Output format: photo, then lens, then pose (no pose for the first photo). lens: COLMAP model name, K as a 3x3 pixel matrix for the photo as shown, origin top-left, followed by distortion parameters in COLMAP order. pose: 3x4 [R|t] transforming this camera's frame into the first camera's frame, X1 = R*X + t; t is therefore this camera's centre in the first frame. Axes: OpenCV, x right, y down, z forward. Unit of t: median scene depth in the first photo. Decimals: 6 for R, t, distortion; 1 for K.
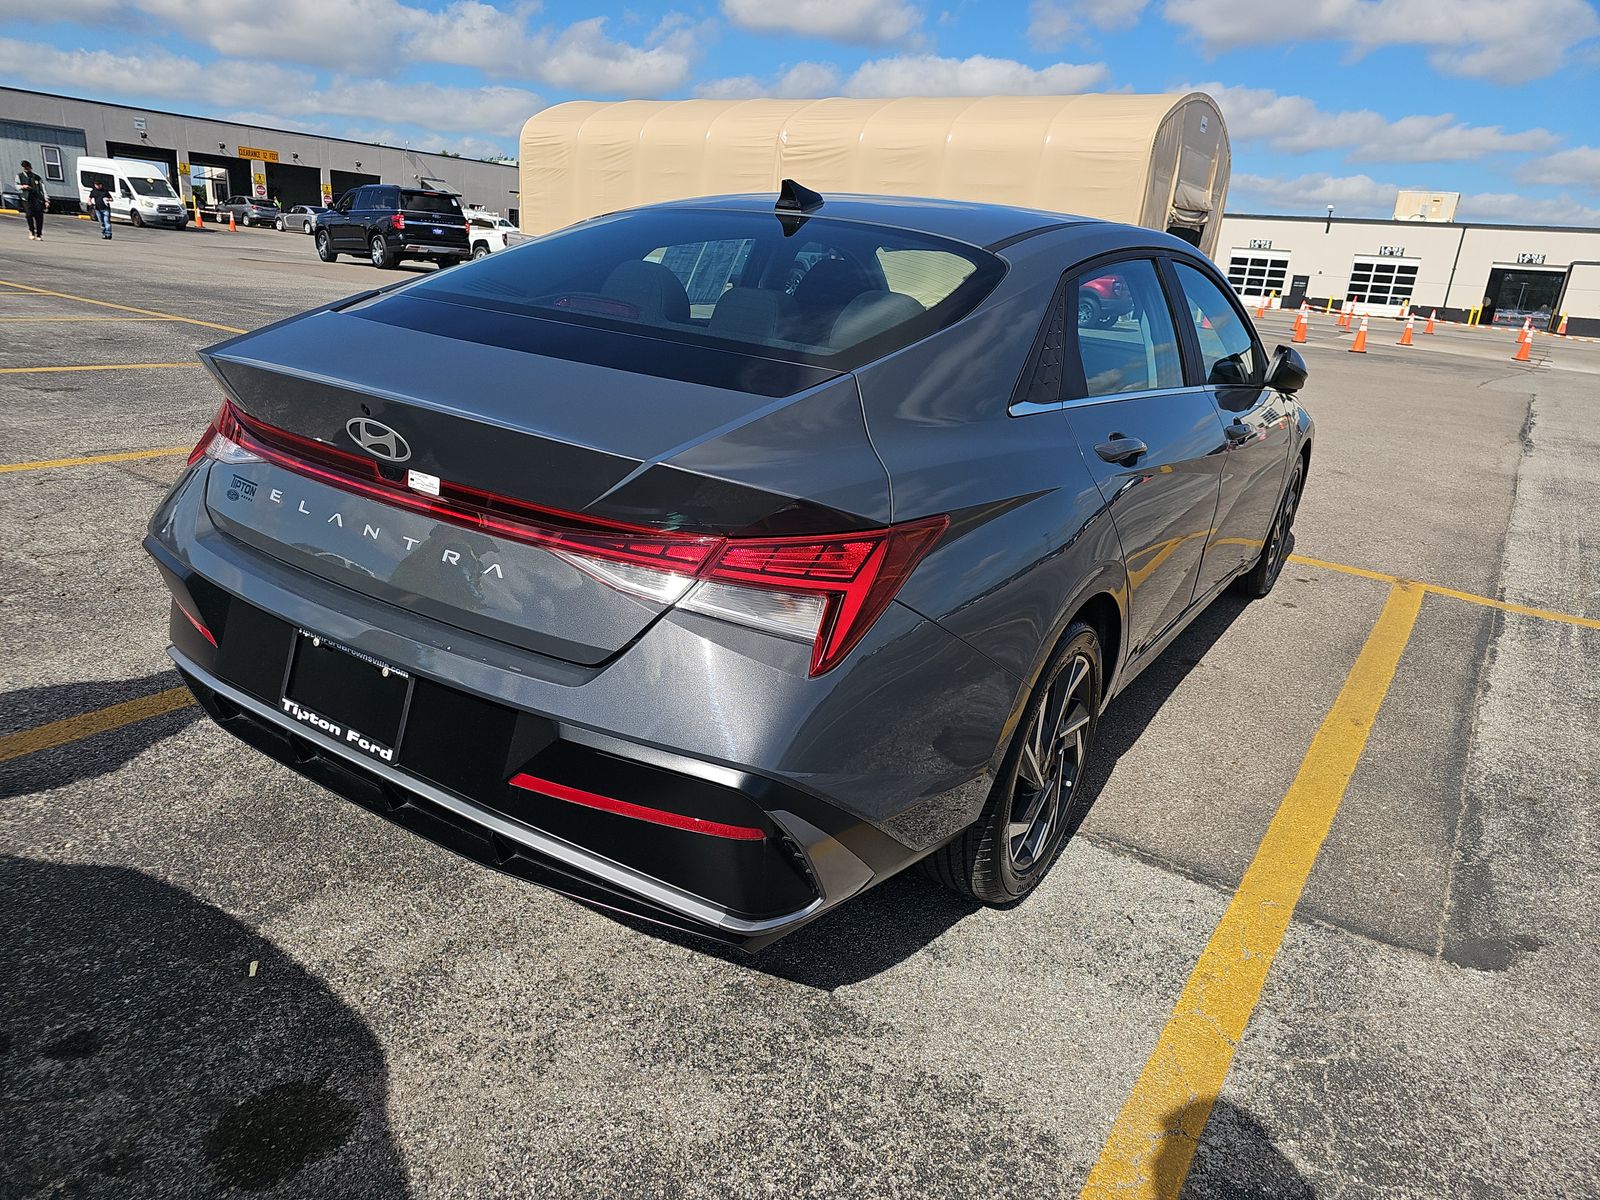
lens RADIAL K [[1087.7, 0, 796.4], [0, 1087.7, 607.6], [0, 0, 1]] dist [0.029190, -0.011004]
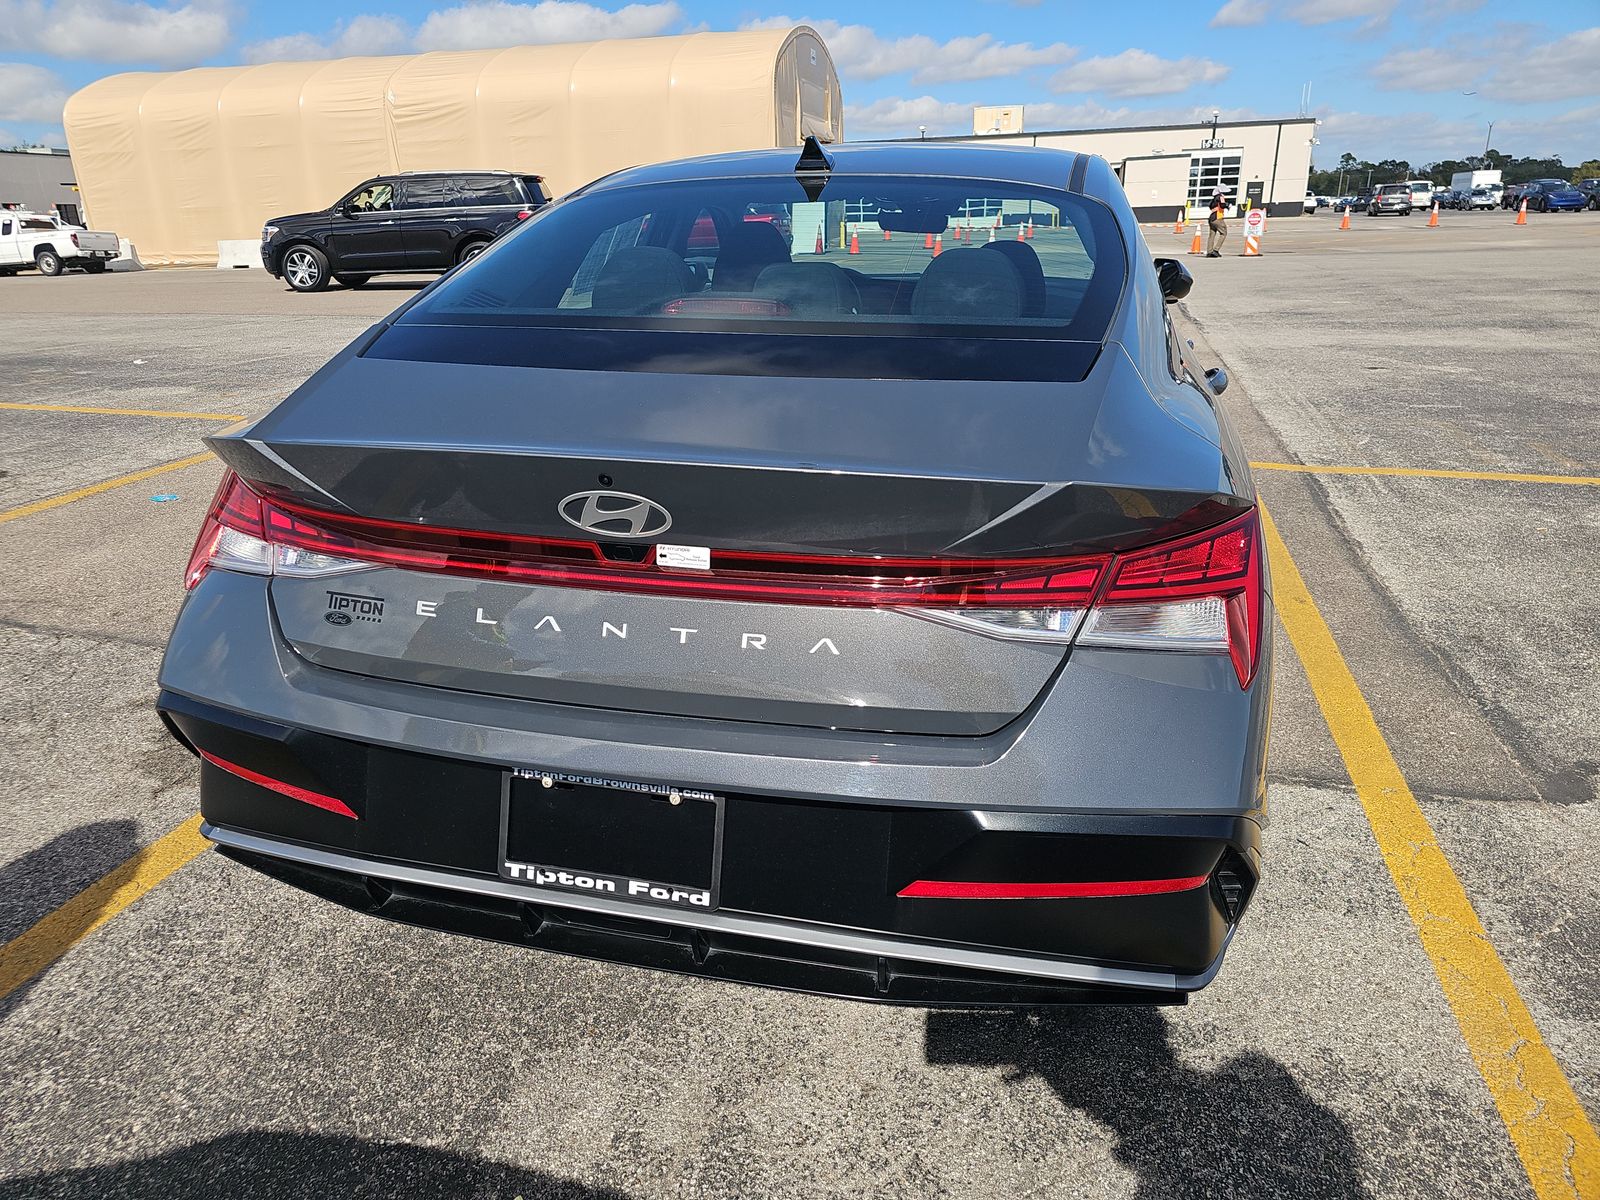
lens RADIAL K [[1087.7, 0, 799.4], [0, 1087.7, 589.5], [0, 0, 1]] dist [0.029190, -0.011004]
pose [[0.939747, -0.200998, 0.276541, -0.414072], [0.193343, 0.979590, 0.054970, -0.100820], [-0.281946, 0.001809, 0.959429, 0.183748]]
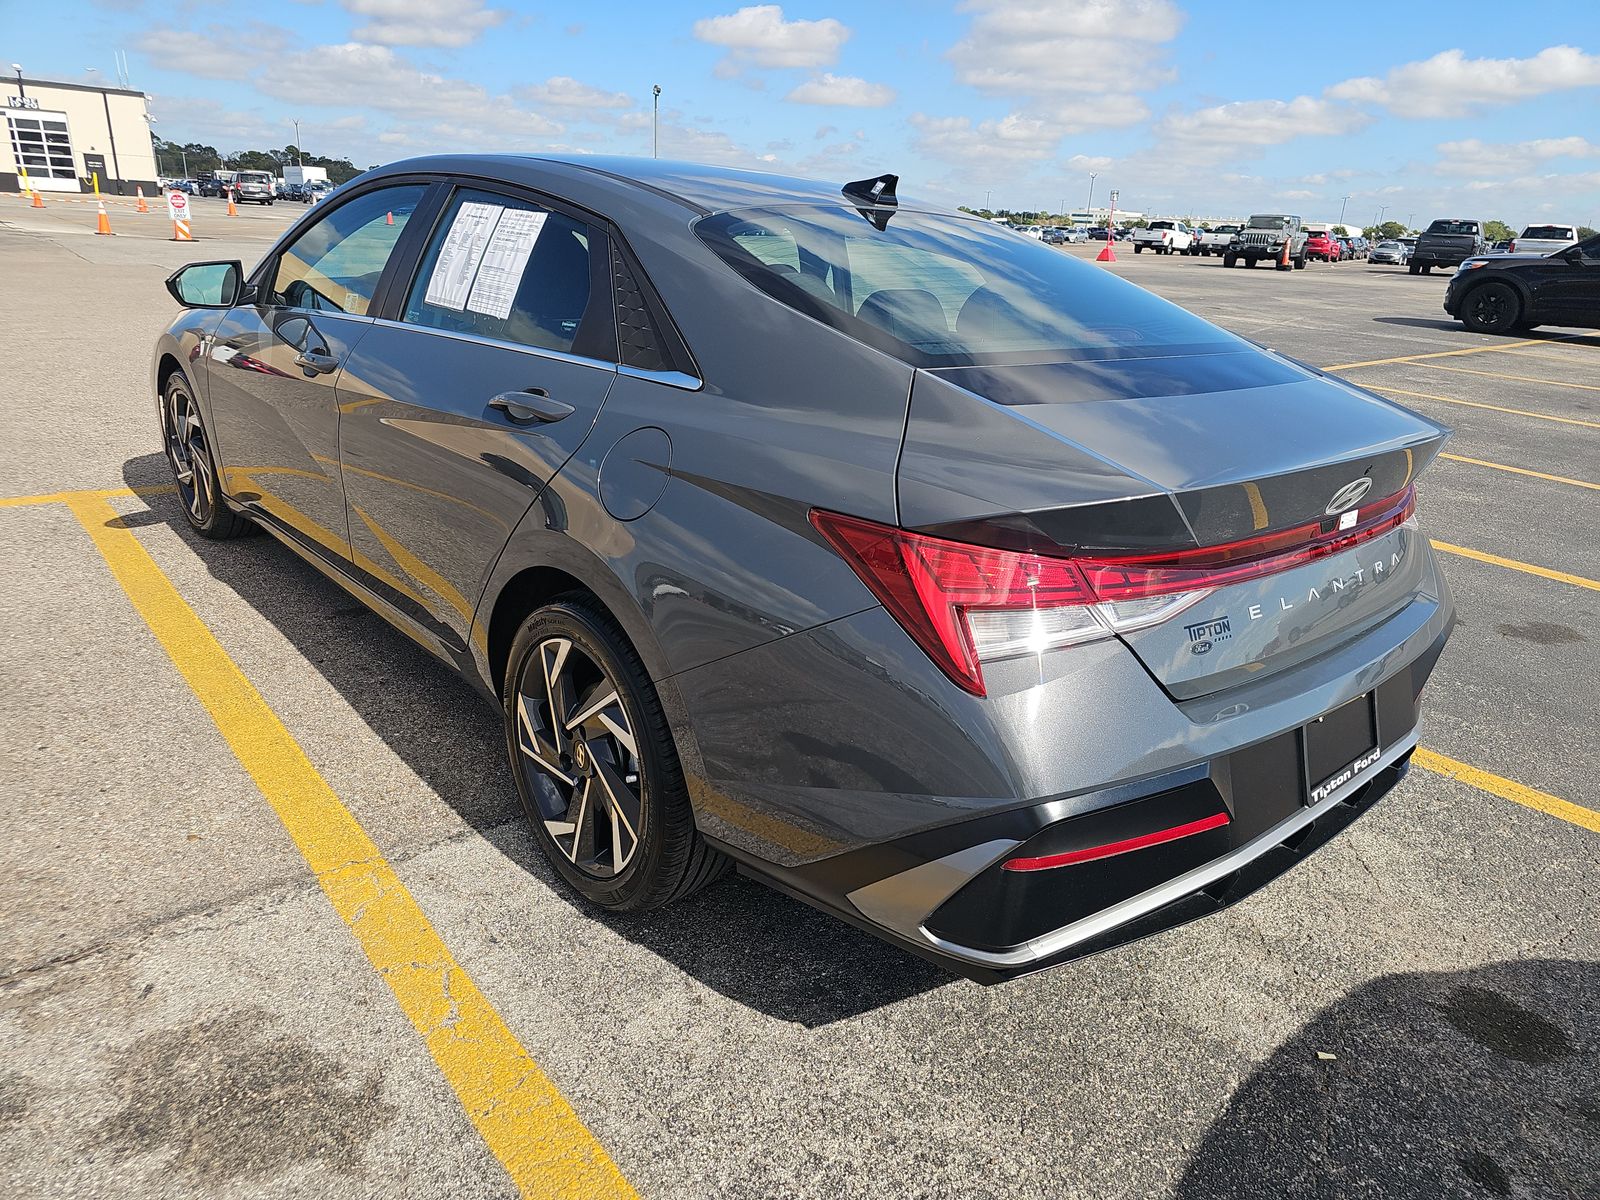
lens RADIAL K [[1087.7, 0, 812.8], [0, 1087.7, 597.4], [0, 0, 1]] dist [0.029190, -0.011004]
pose [[0.229481, -0.382885, 0.894839, -1.258746], [0.267448, 0.908790, 0.320267, -0.459445], [-0.935847, 0.165828, 0.310952, 1.002700]]
